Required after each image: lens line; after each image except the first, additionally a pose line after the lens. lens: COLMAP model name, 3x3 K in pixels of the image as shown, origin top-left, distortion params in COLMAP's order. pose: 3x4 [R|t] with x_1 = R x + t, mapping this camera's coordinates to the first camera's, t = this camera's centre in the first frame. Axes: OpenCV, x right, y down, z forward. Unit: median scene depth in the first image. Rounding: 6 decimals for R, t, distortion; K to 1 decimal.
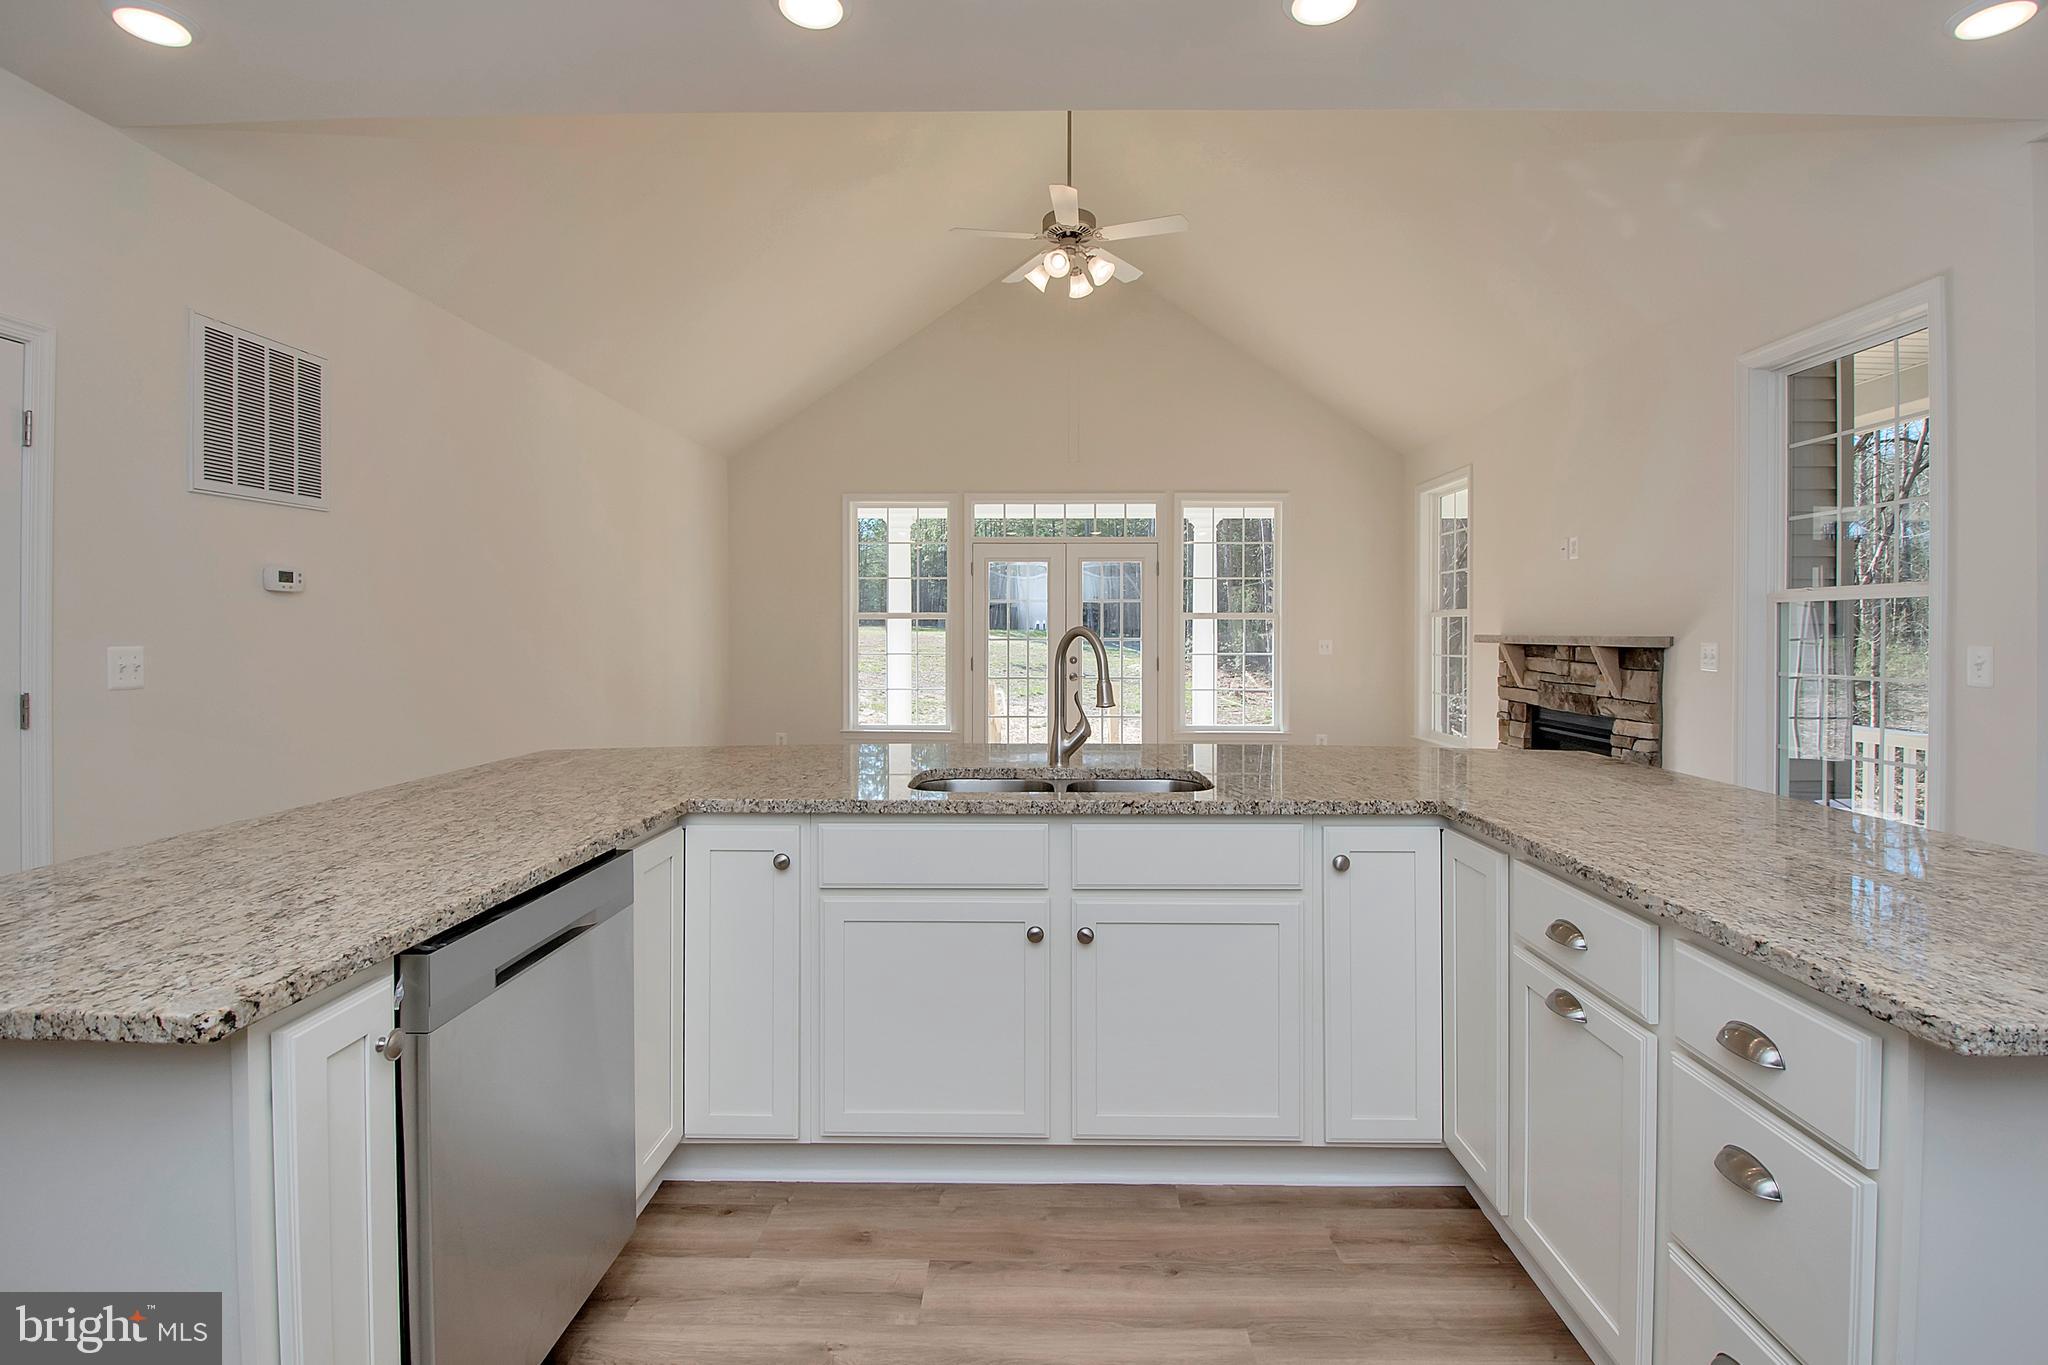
lens RADIAL K [[934.6, 0, 1033.2], [0, 934.6, 646.4], [0, 0, 1]] dist [-0.017040, -0.000551]
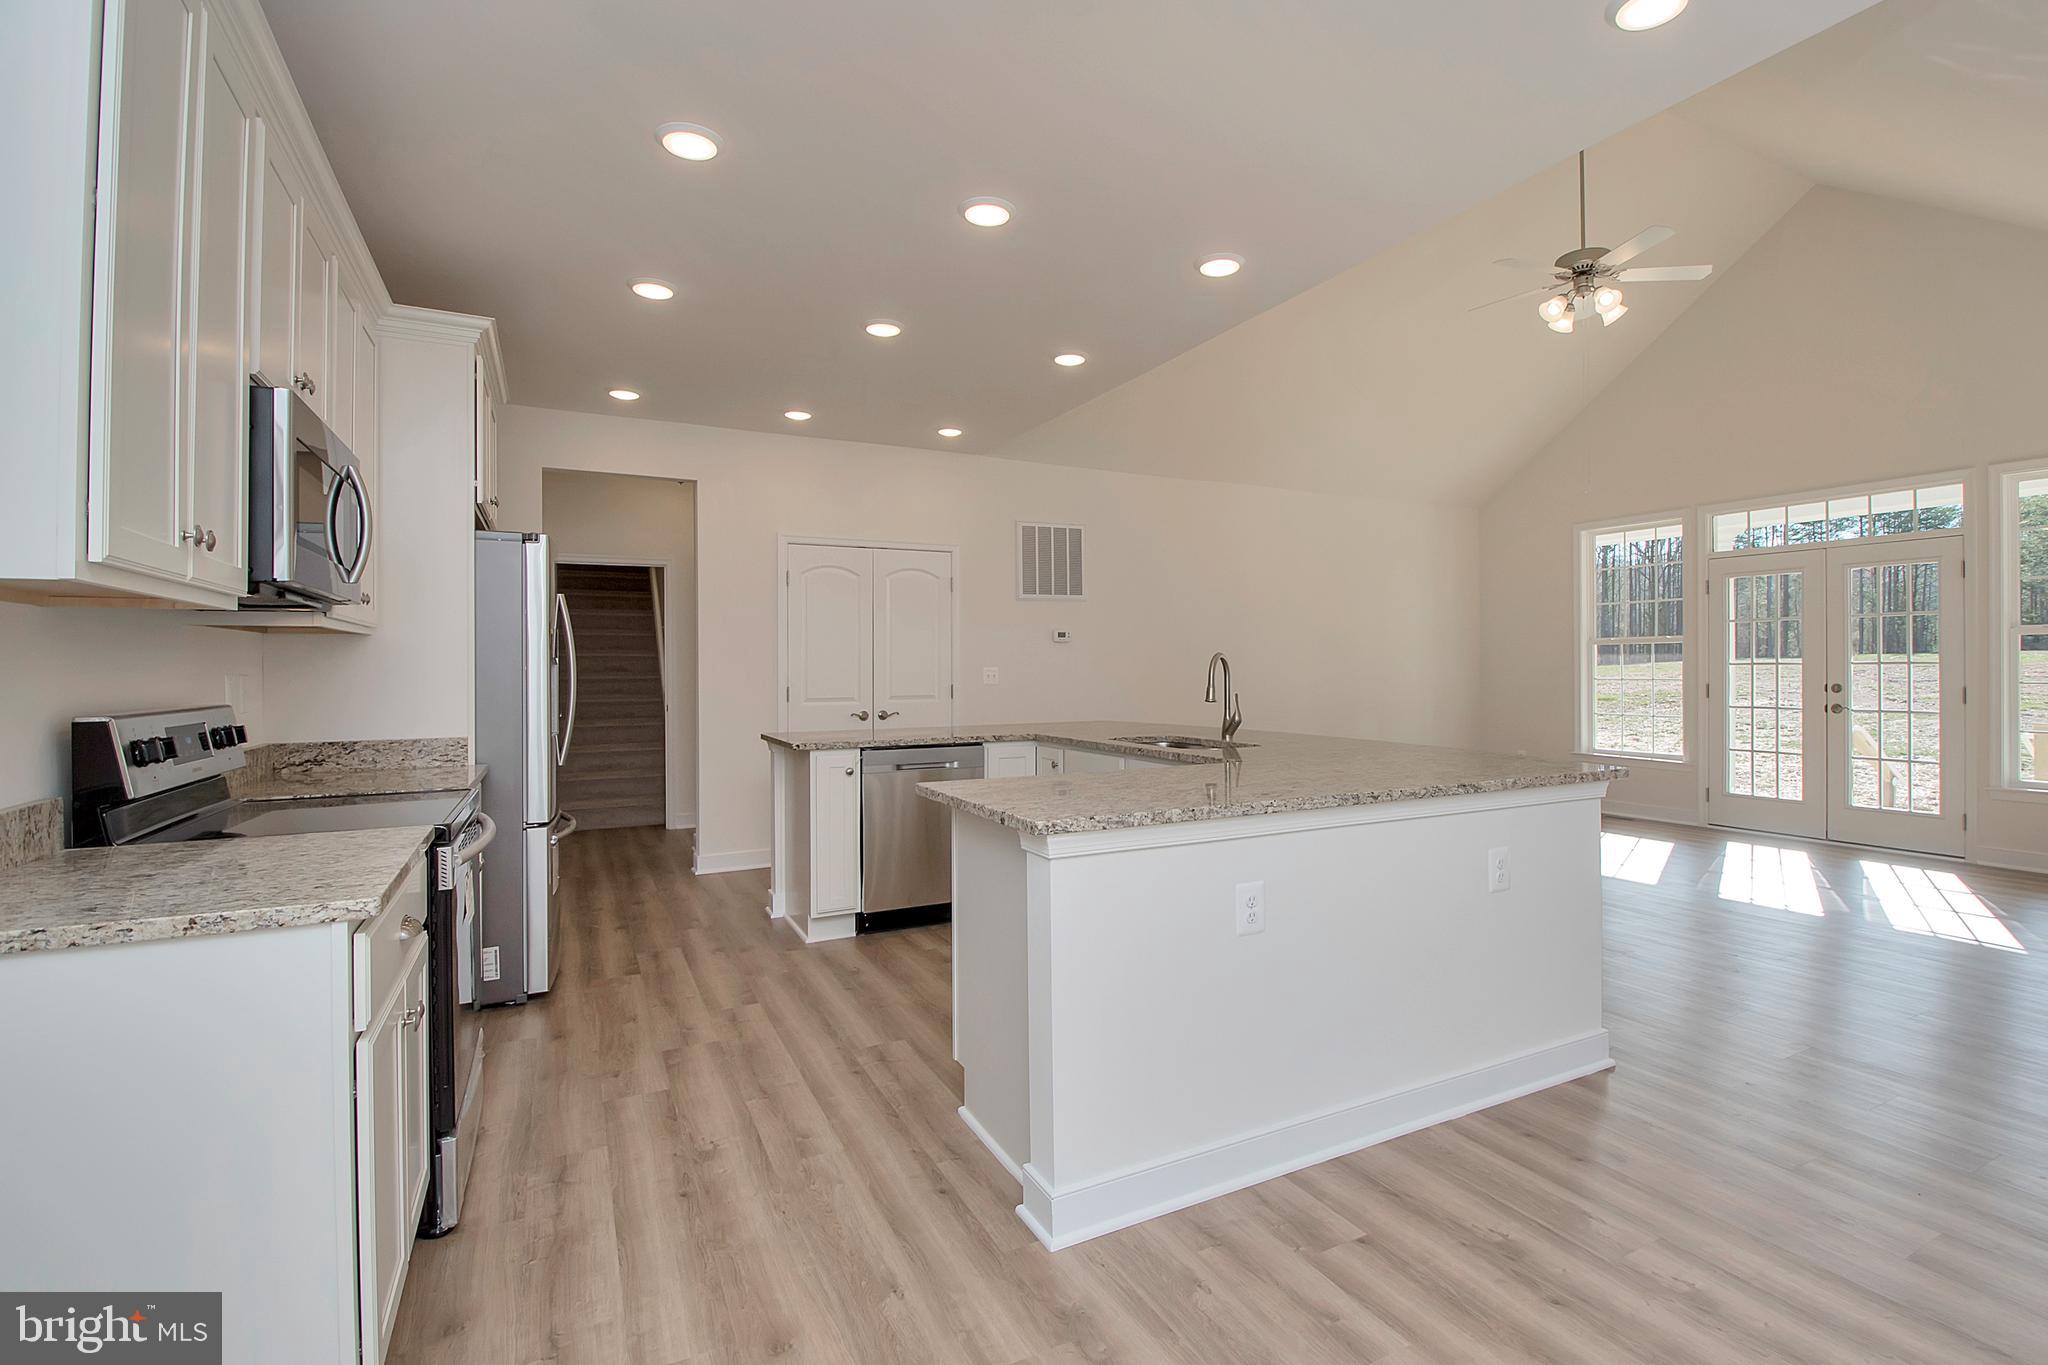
lens RADIAL K [[926.5, 0, 1044.2], [0, 926.5, 655.5], [0, 0, 1]] dist [-0.011686, -0.000704]
pose [[0.479211, -0.014208, -0.877585, 0.738497], [-0.004356, 0.999818, -0.018565, 0.007019], [0.877689, 0.012719, 0.479062, -0.023623]]
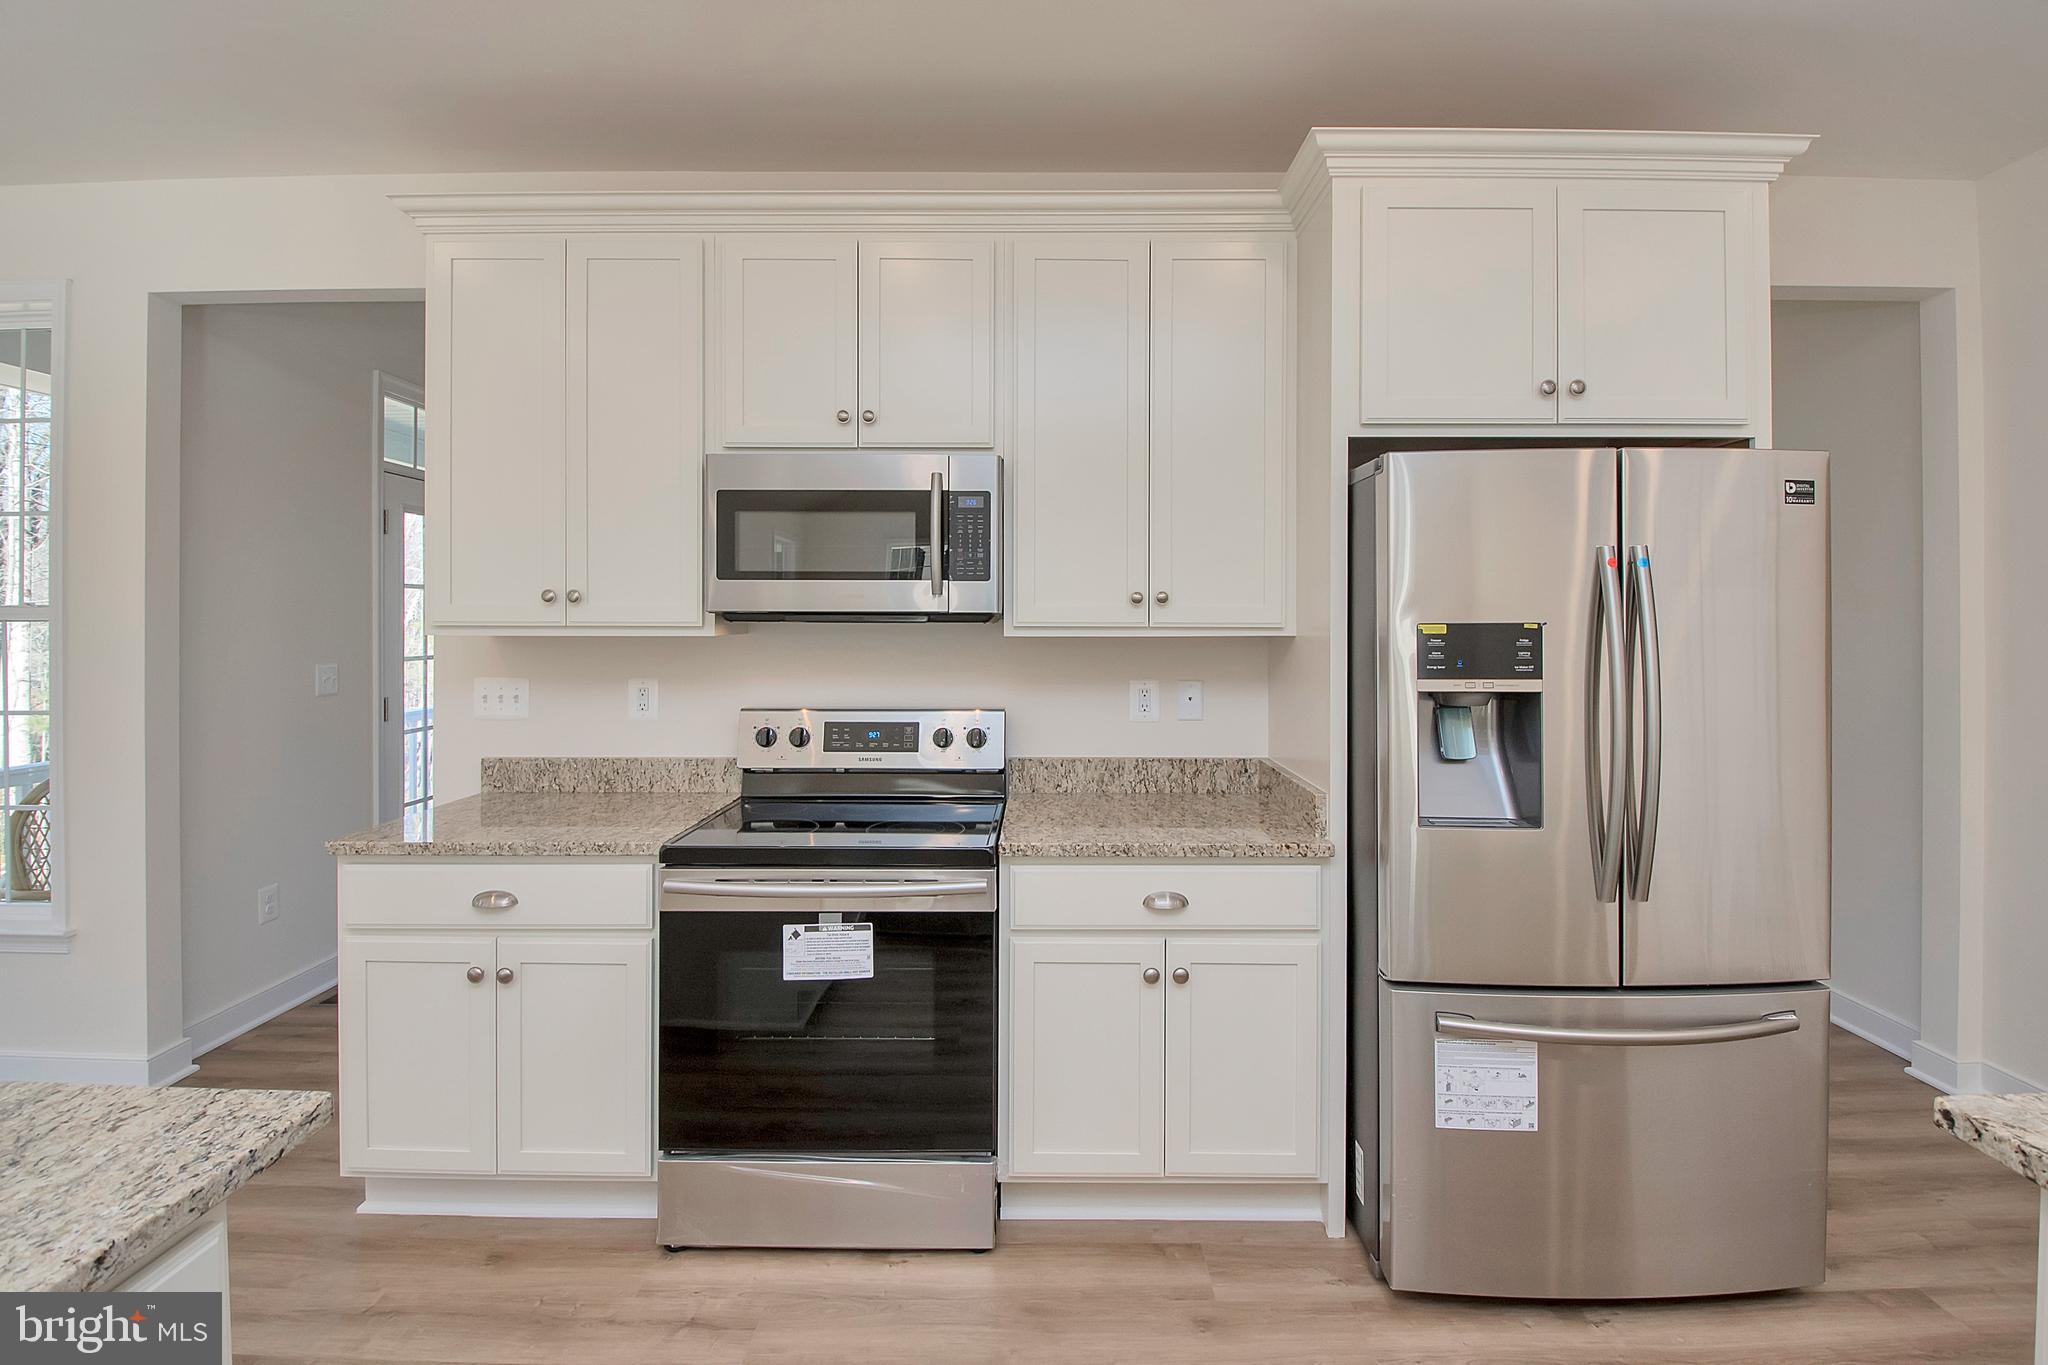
lens RADIAL K [[934.6, 0, 1033.2], [0, 934.6, 646.4], [0, 0, 1]] dist [-0.017040, -0.000551]
pose [[-0.999965, -0.000807, -0.008267, 0.032638], [-0.001219, 0.998752, 0.049932, -0.034668], [0.008217, 0.049941, -0.998718, 0.395411]]
